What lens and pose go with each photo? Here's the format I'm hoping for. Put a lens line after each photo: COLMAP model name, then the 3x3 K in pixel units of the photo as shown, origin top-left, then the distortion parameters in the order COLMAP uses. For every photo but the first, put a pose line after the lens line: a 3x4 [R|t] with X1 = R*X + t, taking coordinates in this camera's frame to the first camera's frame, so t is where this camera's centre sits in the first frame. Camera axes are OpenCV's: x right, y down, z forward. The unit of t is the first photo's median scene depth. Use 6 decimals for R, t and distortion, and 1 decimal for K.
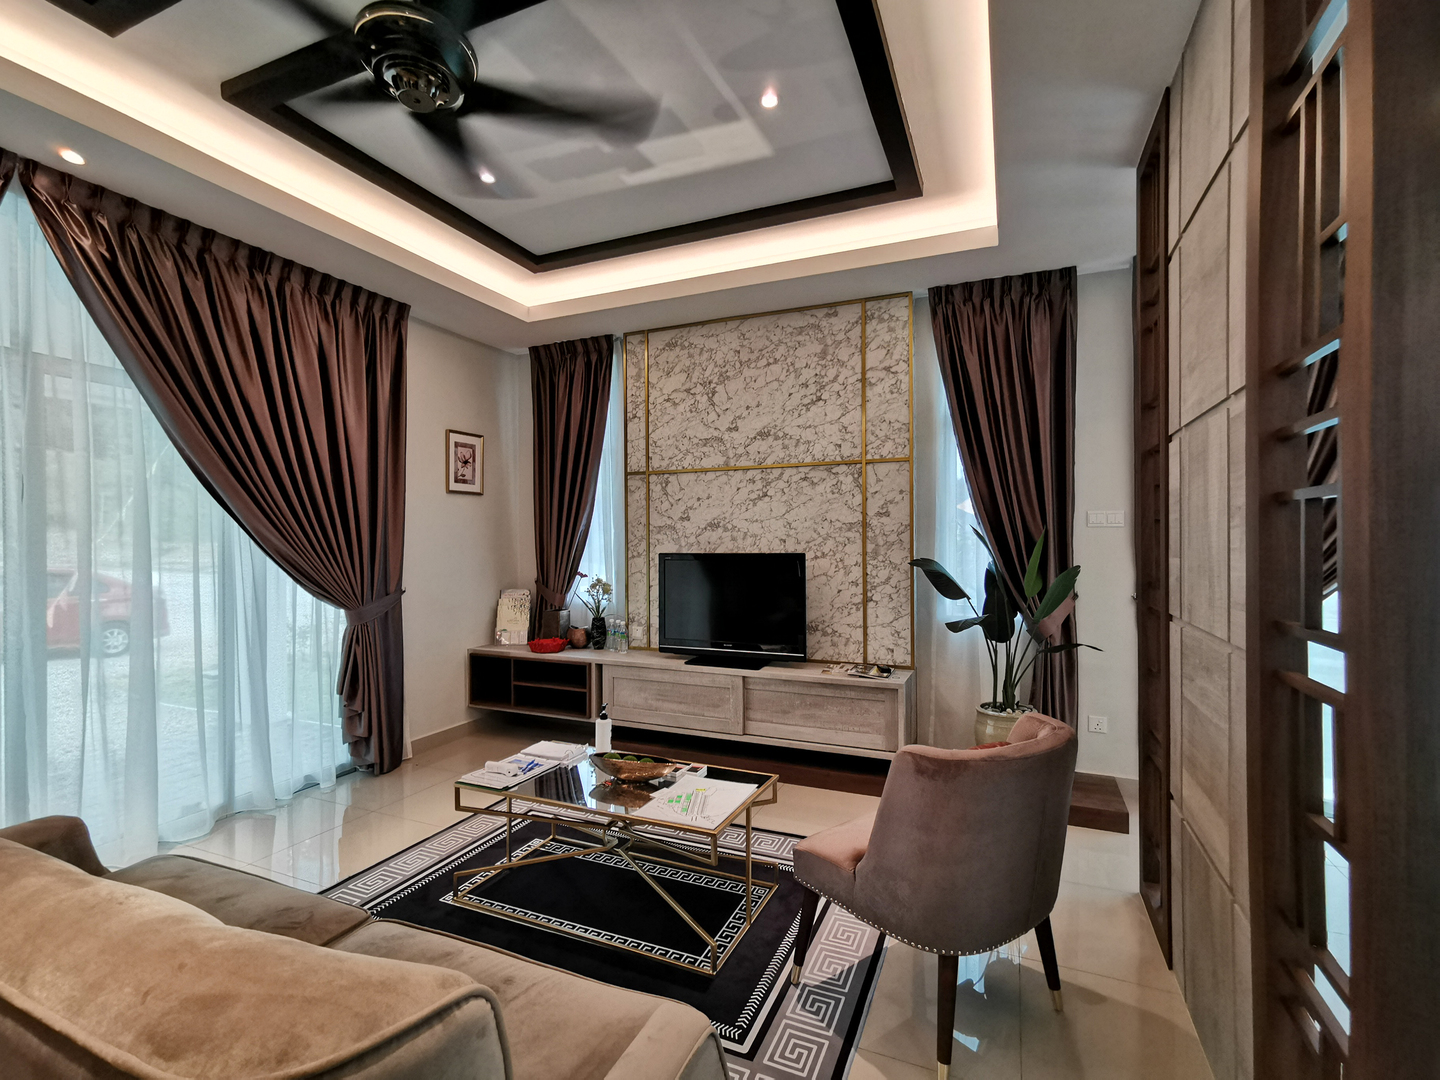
lens RADIAL K [[679.6, 0, 709.4], [0, 679.6, 543.3], [0, 0, 1]] dist [-0.000145, 0.011802]
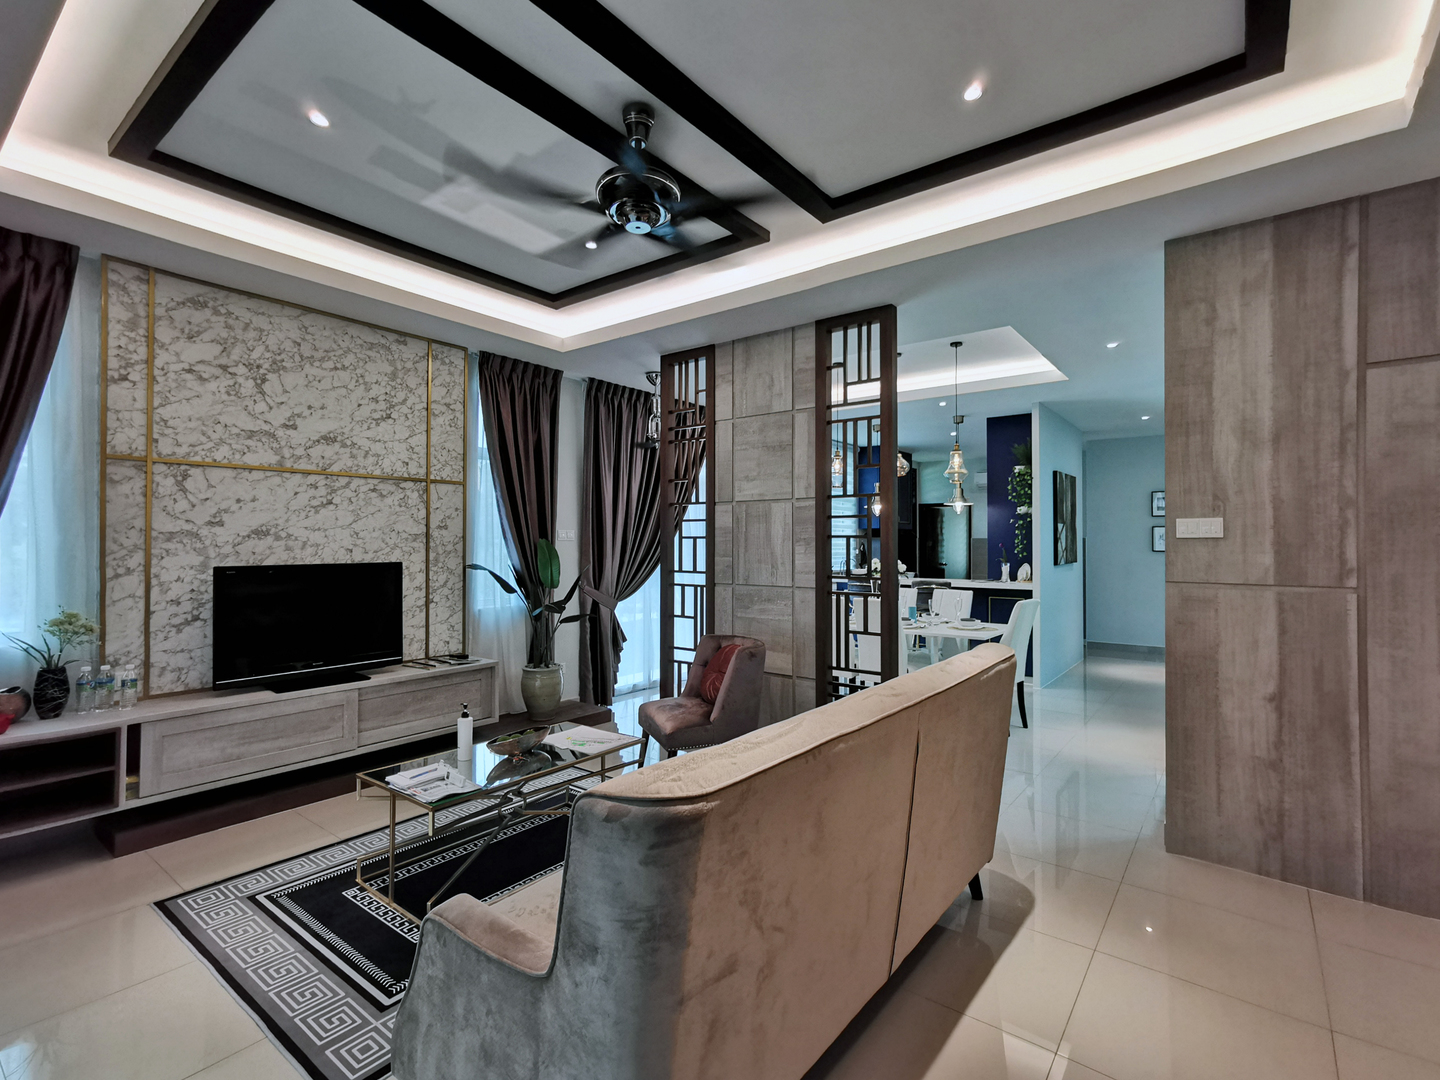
lens RADIAL K [[679.6, 0, 744.6], [0, 679.6, 543.5], [0, 0, 1]] dist [-0.000145, 0.011802]
pose [[0.215771, 0.005787, 0.976427, -0.757834], [0.006394, 0.999953, -0.007339, -0.002950], [-0.976423, 0.007826, 0.215724, 0.230243]]
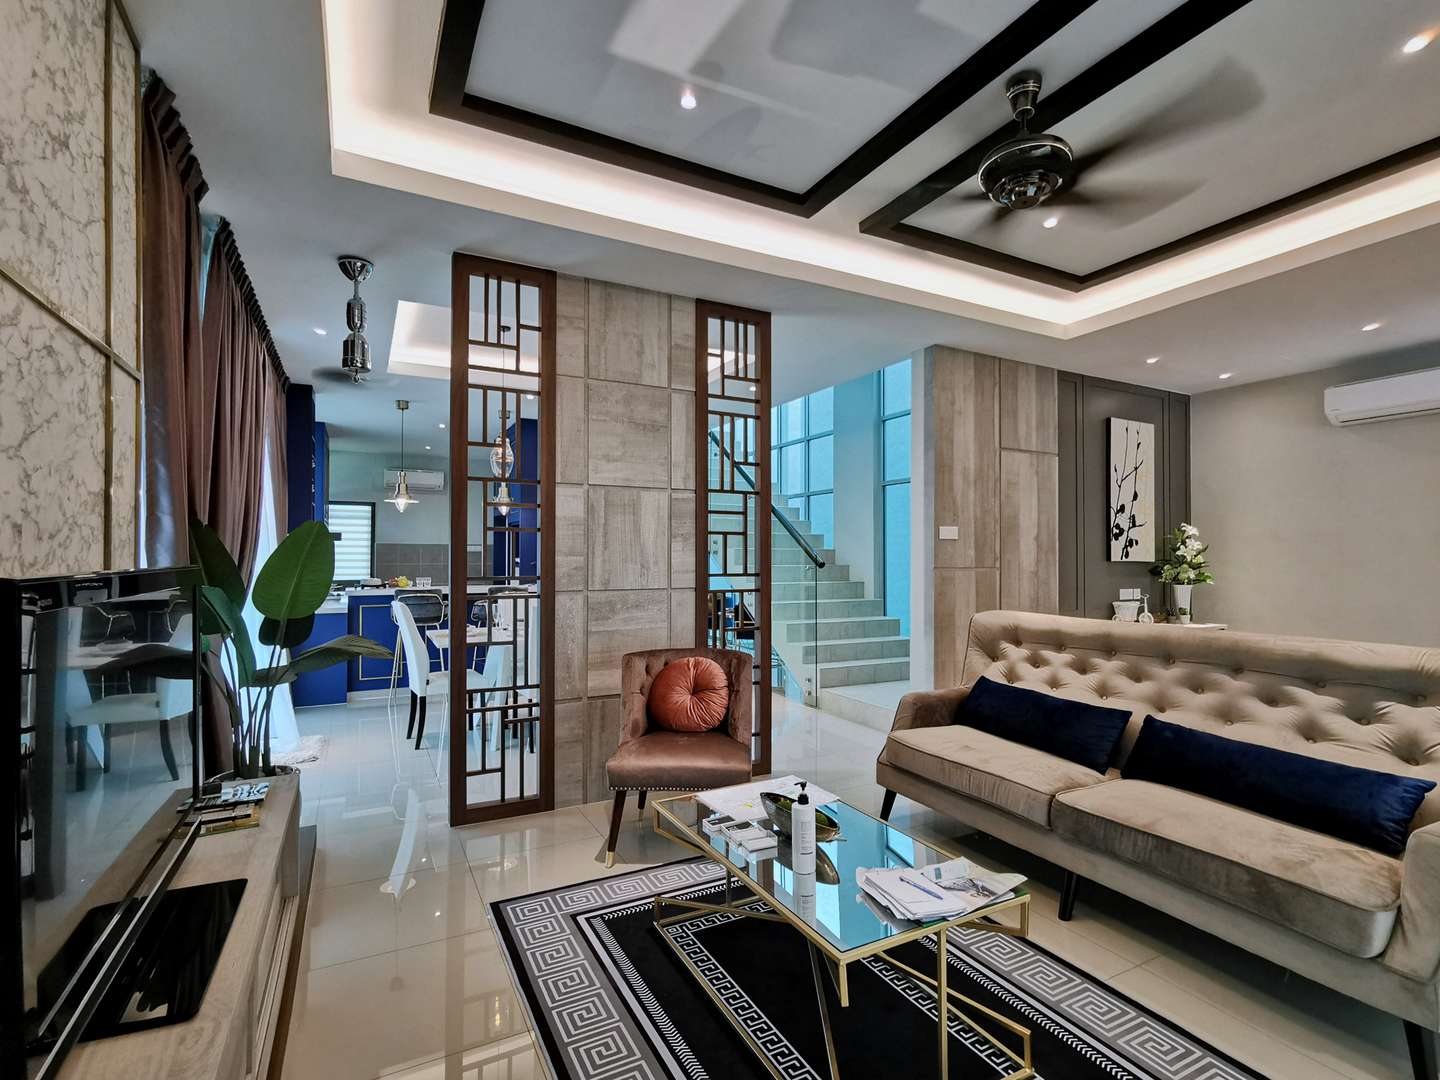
lens RADIAL K [[679.6, 0, 727.6], [0, 679.6, 535.5], [0, 0, 1]] dist [-0.000145, 0.011802]
pose [[-0.784511, -0.000157, 0.620115, -0.353410], [-0.002862, 0.999990, -0.003368, -0.012708], [-0.620108, -0.004417, -0.784504, 1.060315]]
